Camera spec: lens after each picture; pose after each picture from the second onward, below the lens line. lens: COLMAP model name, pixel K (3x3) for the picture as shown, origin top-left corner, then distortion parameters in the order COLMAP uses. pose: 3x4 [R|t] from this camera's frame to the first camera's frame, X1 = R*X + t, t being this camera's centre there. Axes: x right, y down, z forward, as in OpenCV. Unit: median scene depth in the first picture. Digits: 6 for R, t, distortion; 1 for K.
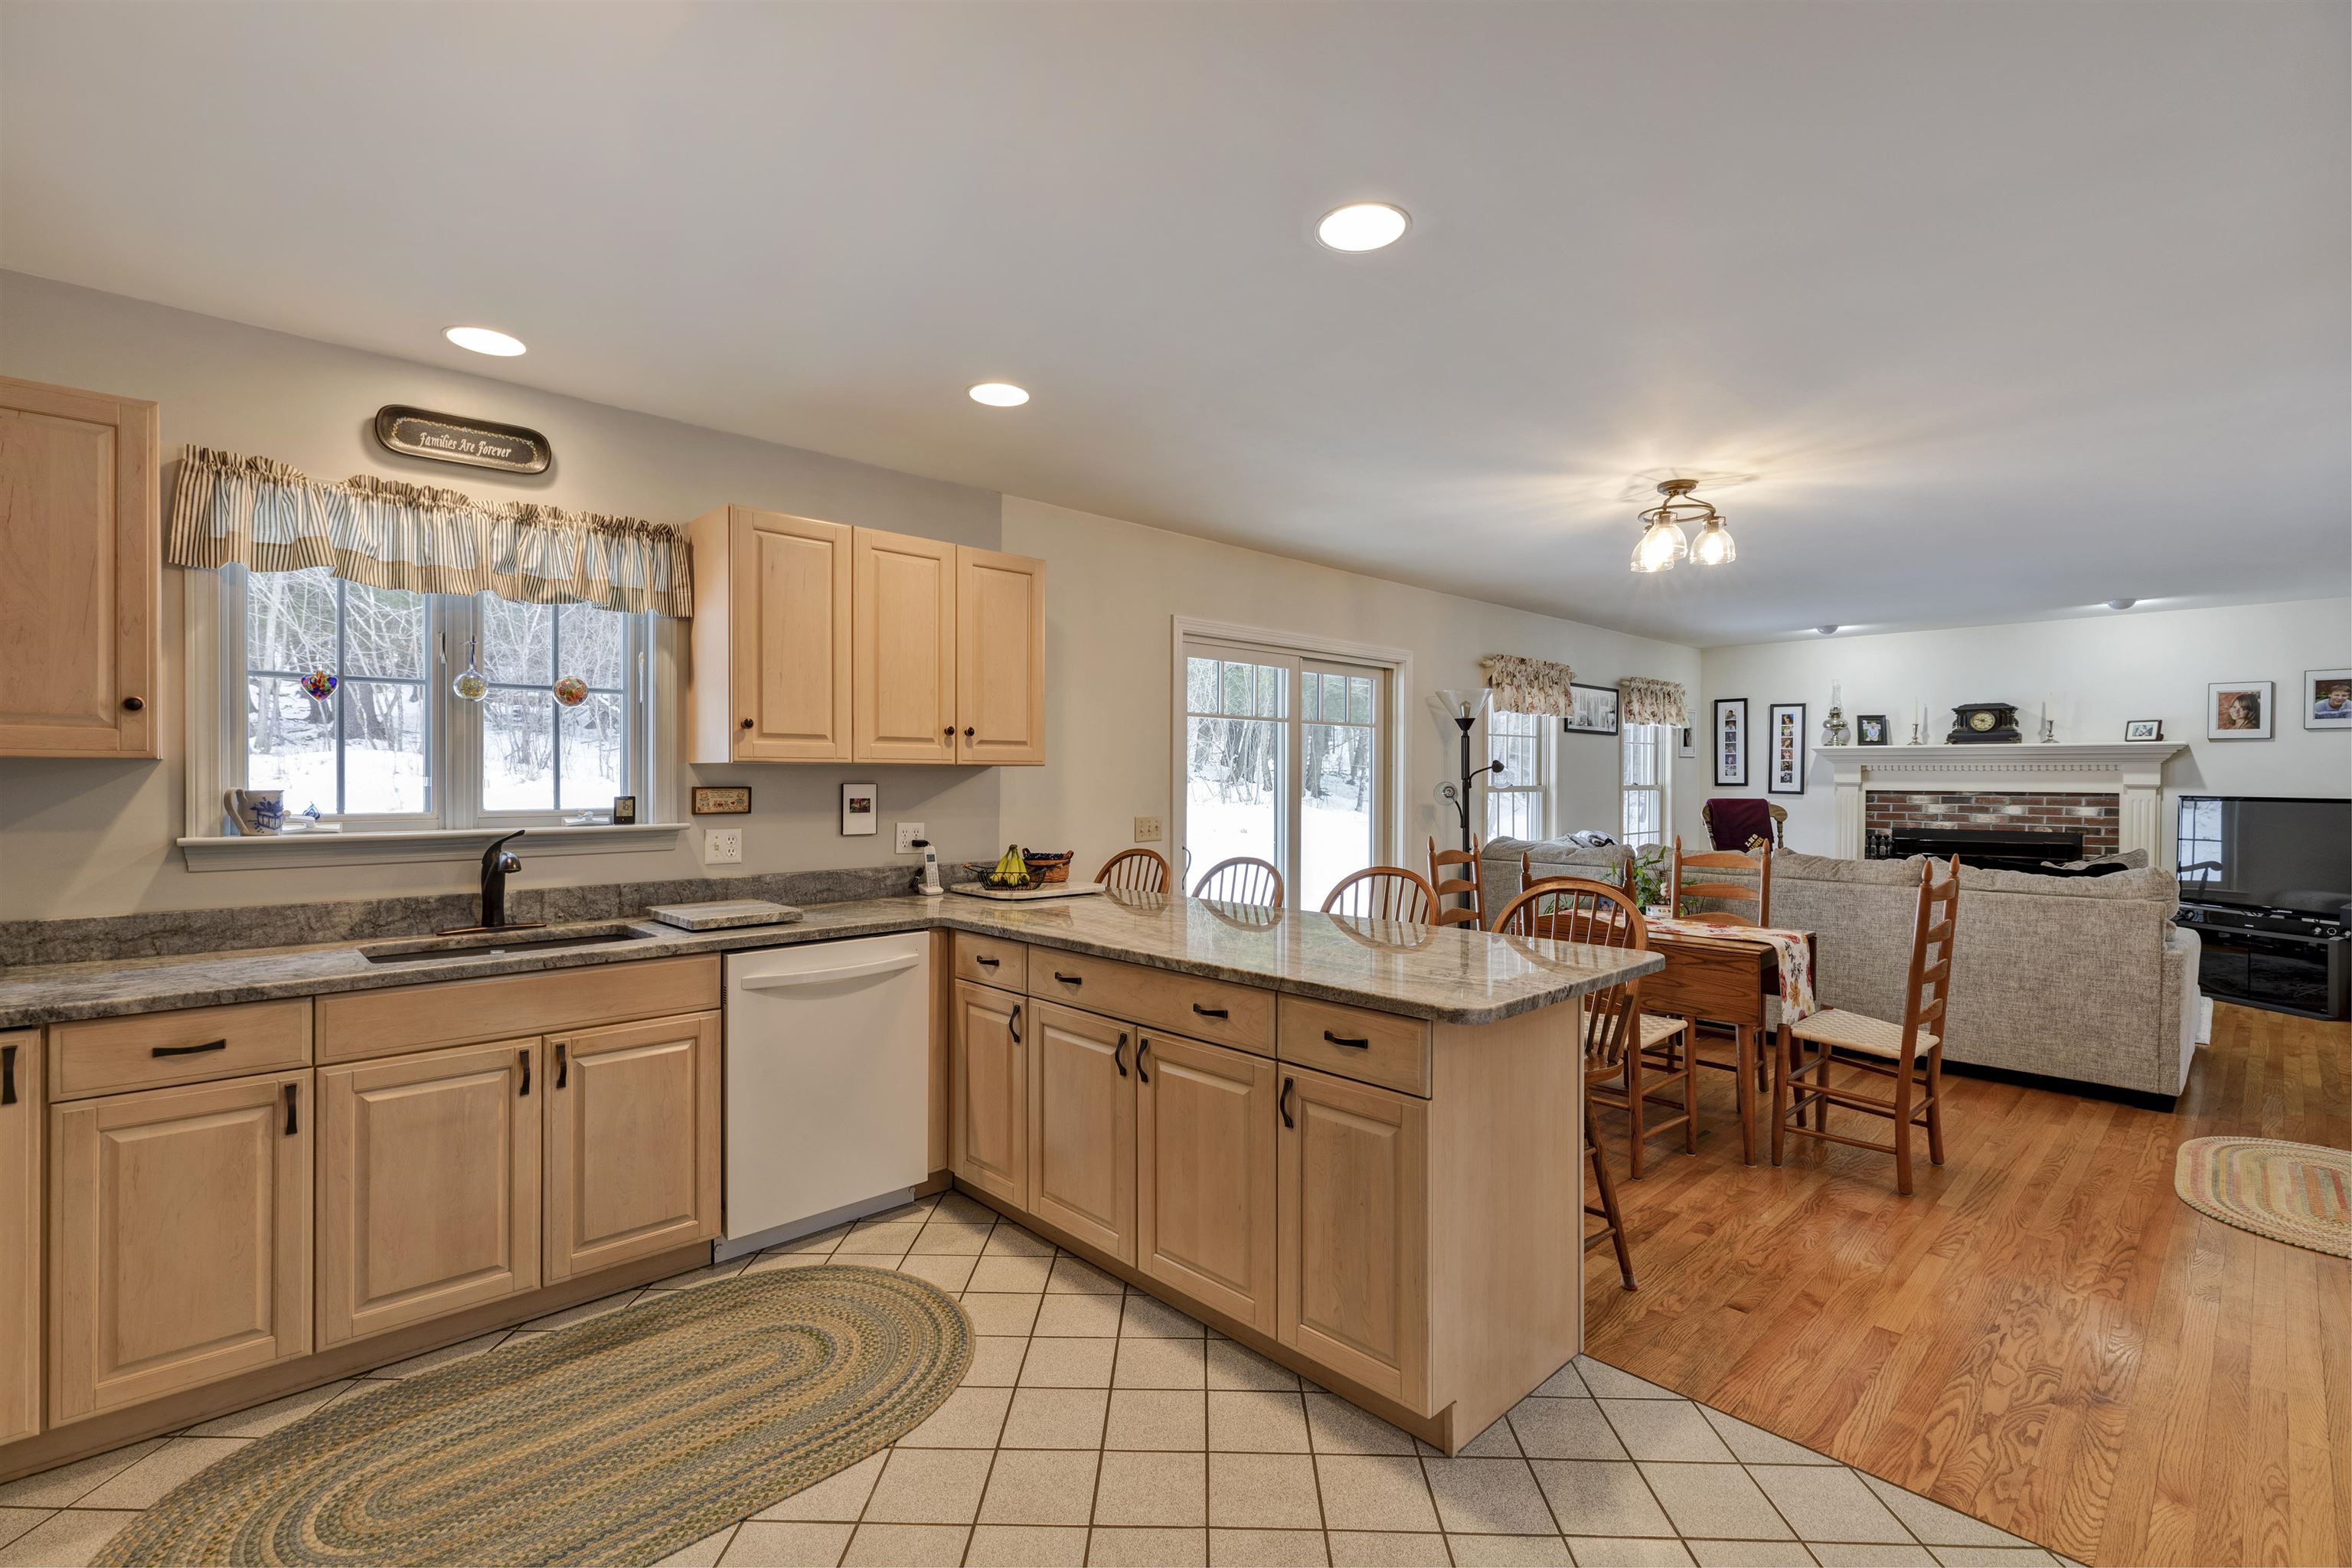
lens RADIAL K [[1044.2, 0, 1174.9], [0, 1044.2, 779.4], [0, 0, 1]] dist [-0.000295, 0.000010]
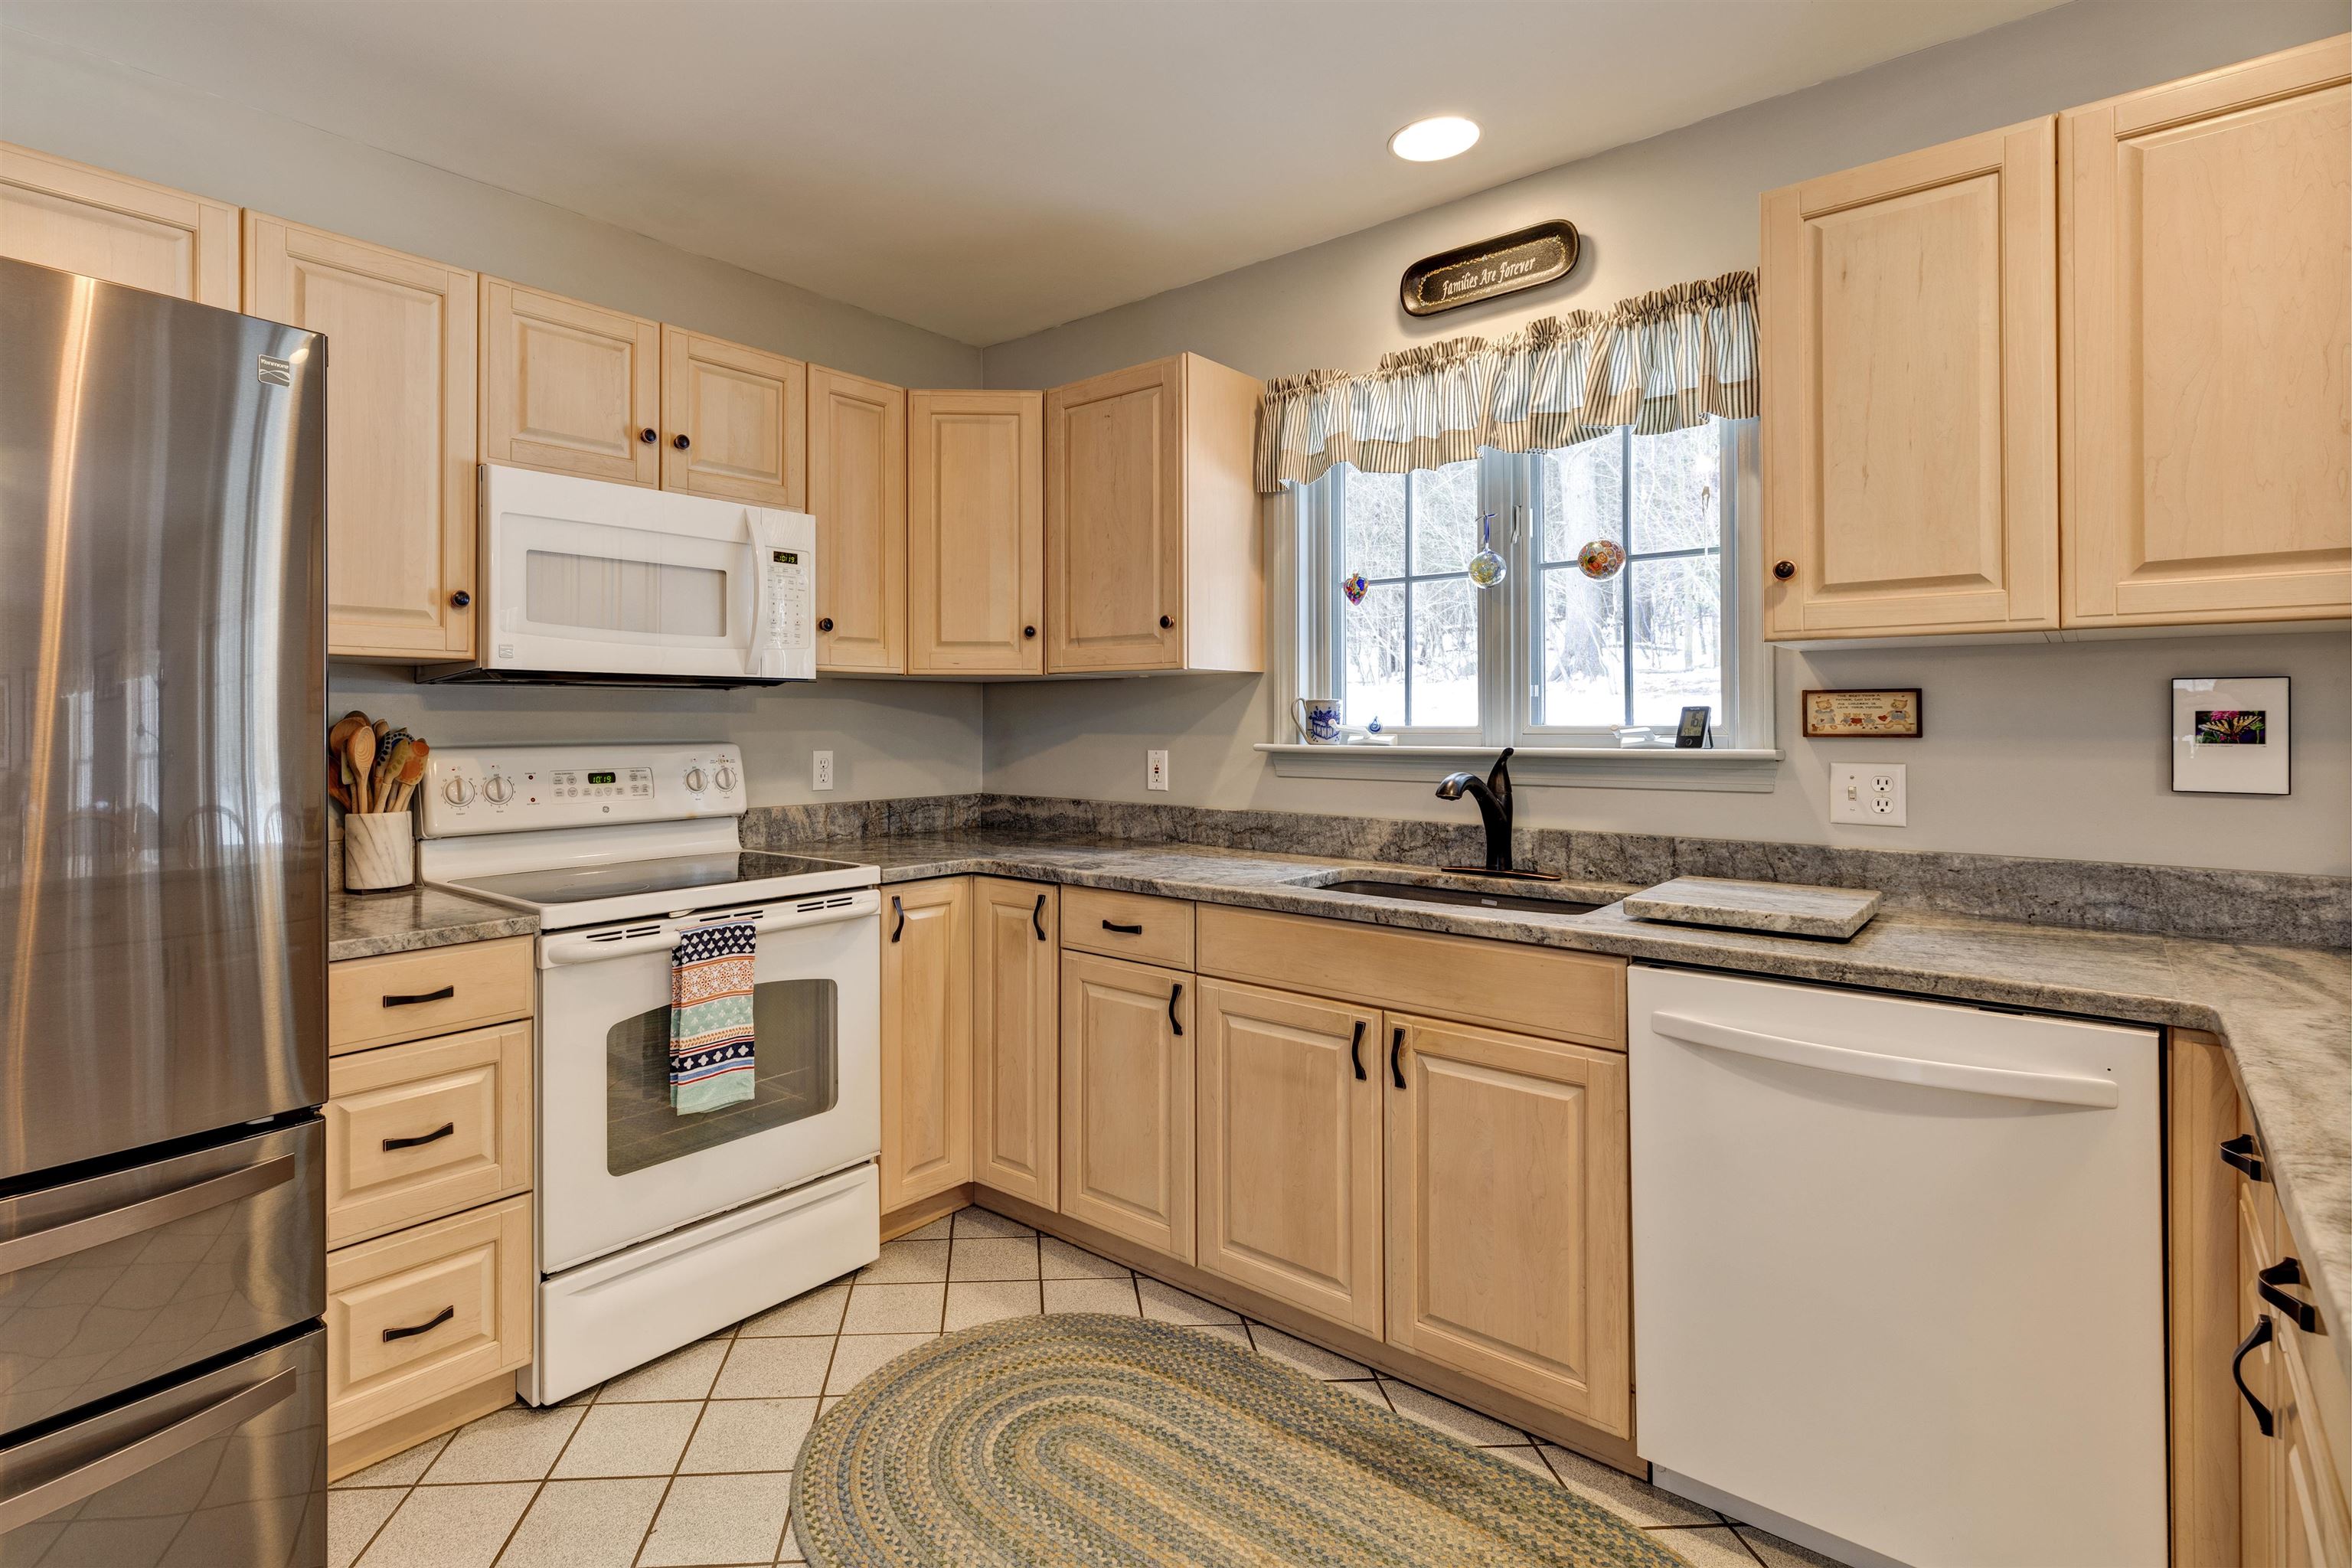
lens RADIAL K [[1147.2, 0, 1124.6], [0, 1147.2, 717.9], [0, 0, 1]] dist [0.001291, -0.000887]
pose [[0.077870, -0.009599, -0.996917, 0.194664], [-0.002012, 0.999950, -0.009785, 0.035878], [0.996961, 0.002768, 0.077847, 0.666439]]
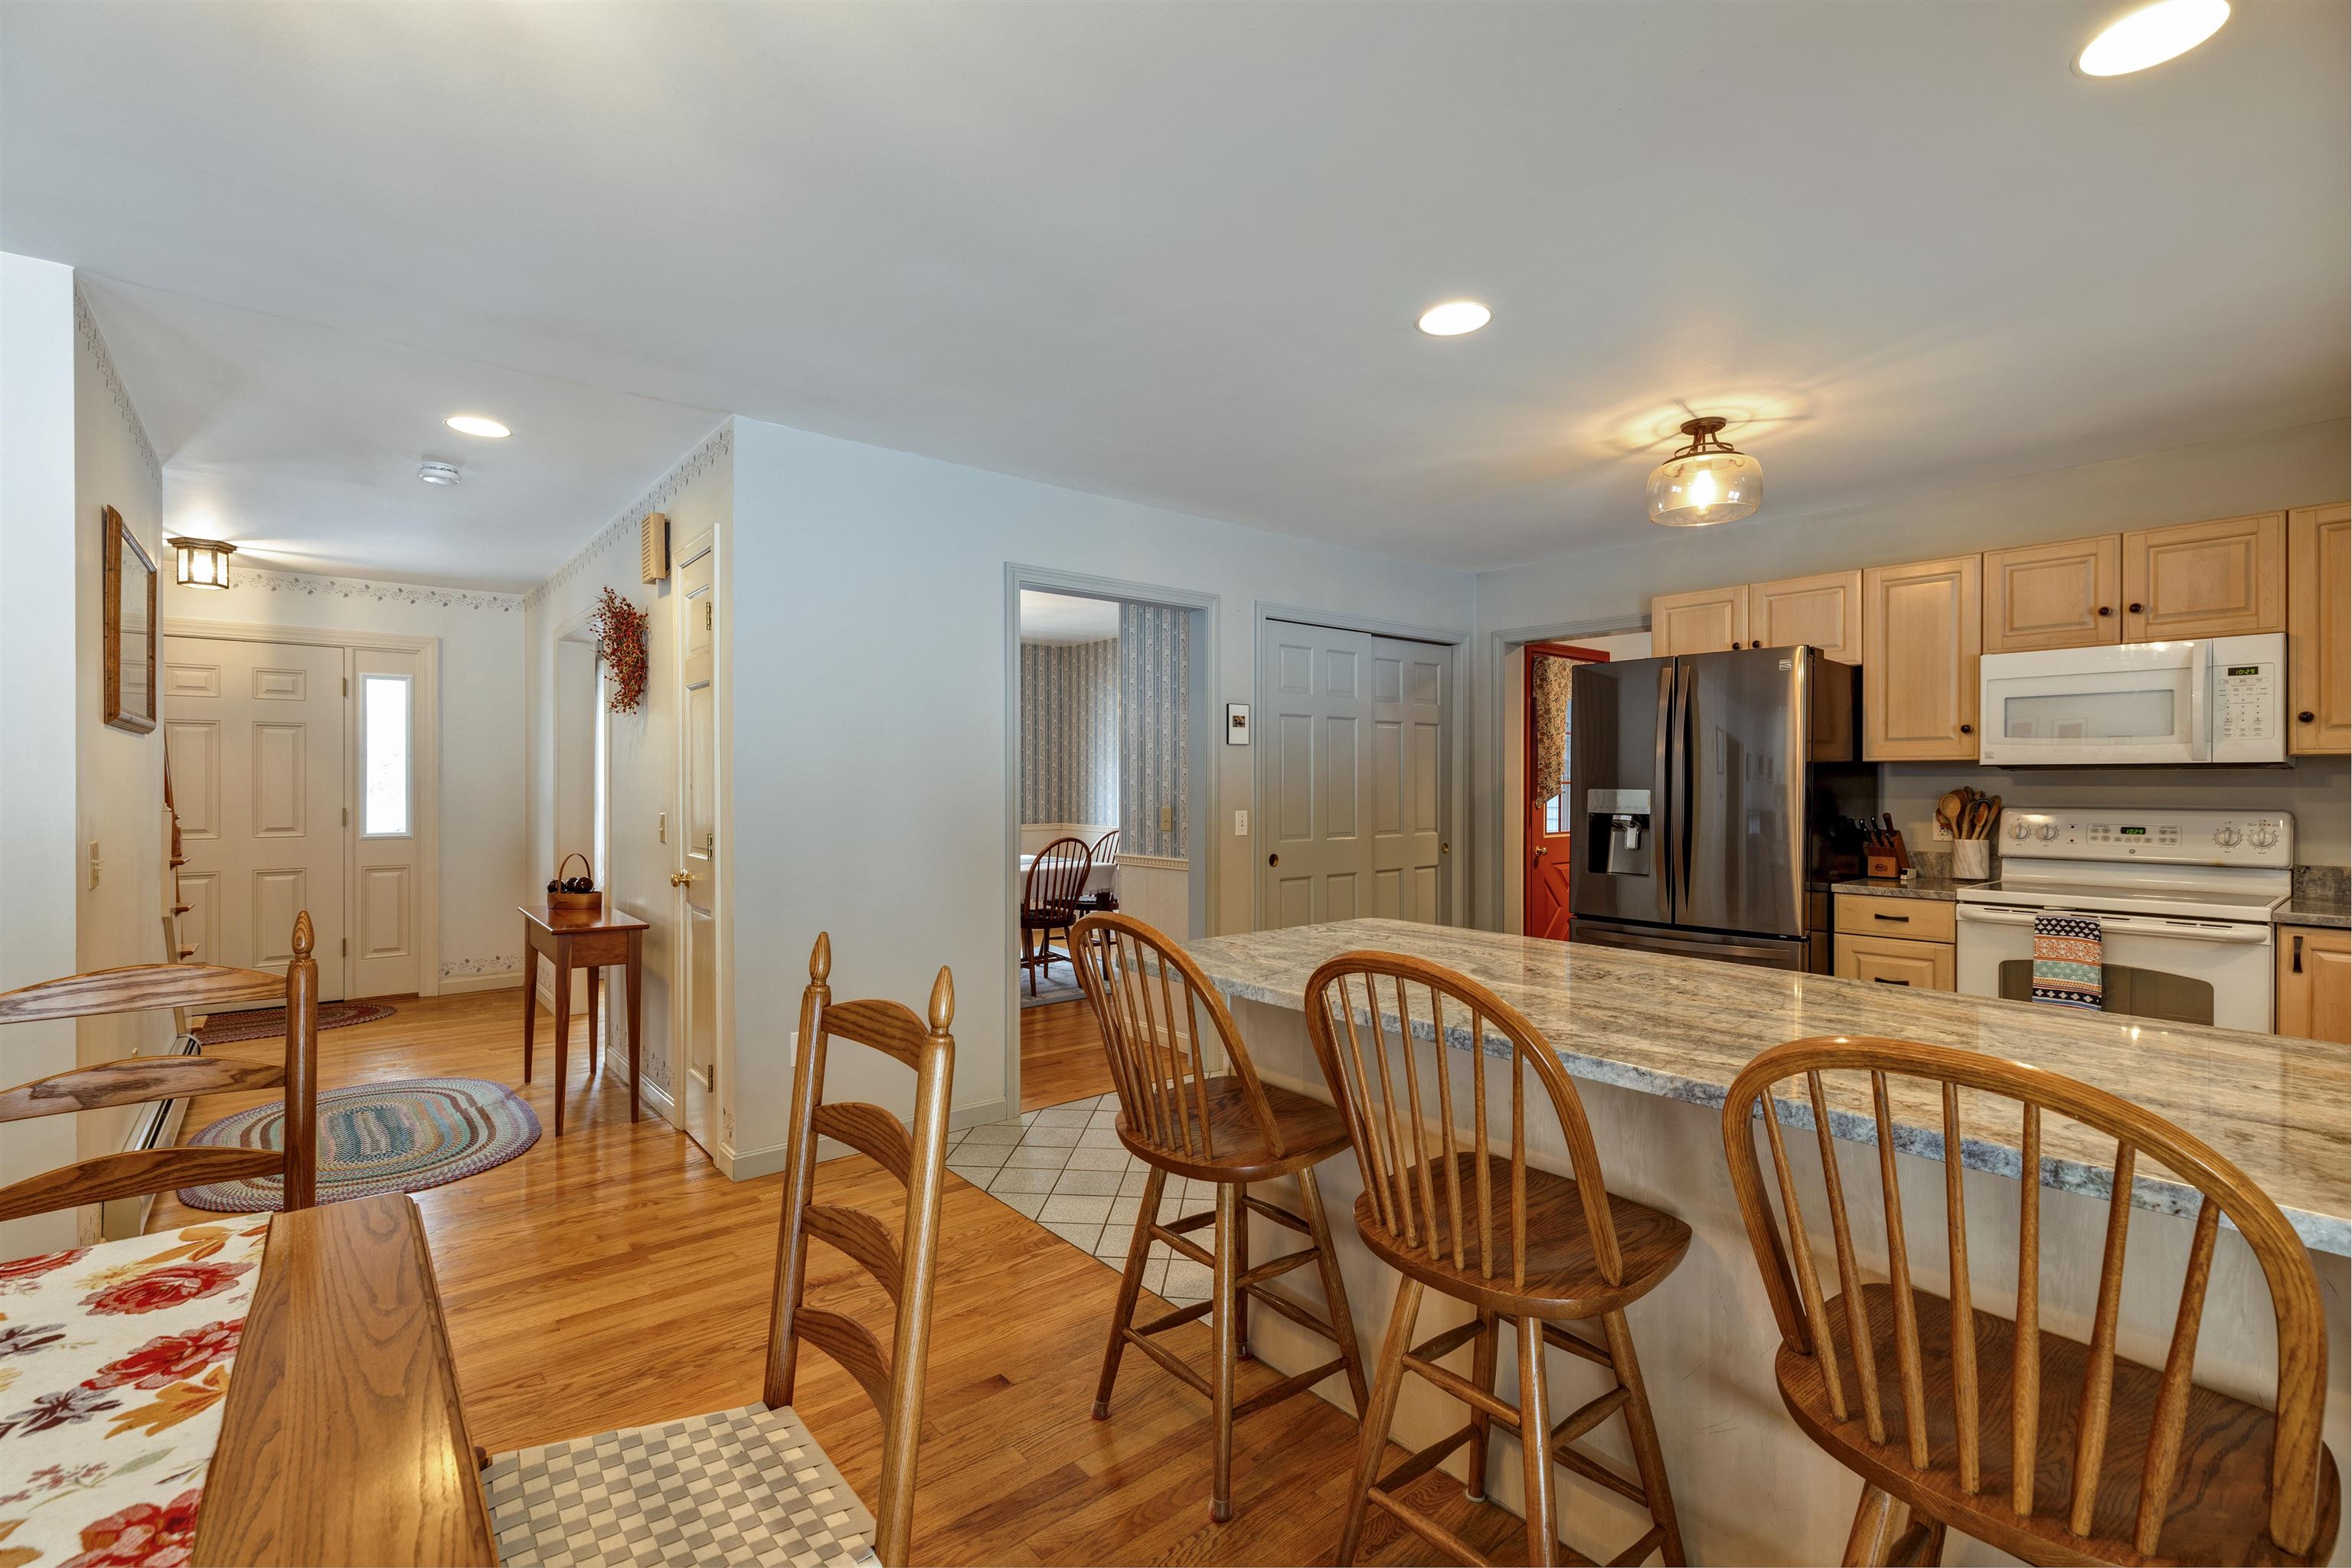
lens RADIAL K [[1044.2, 0, 1171.6], [0, 1044.2, 780.9], [0, 0, 1]] dist [-0.000295, 0.000010]
pose [[-0.996004, -0.006924, 0.089035, 0.314478], [-0.006506, 0.999966, 0.004981, 0.012352], [-0.089067, 0.004382, -0.996016, 1.924429]]
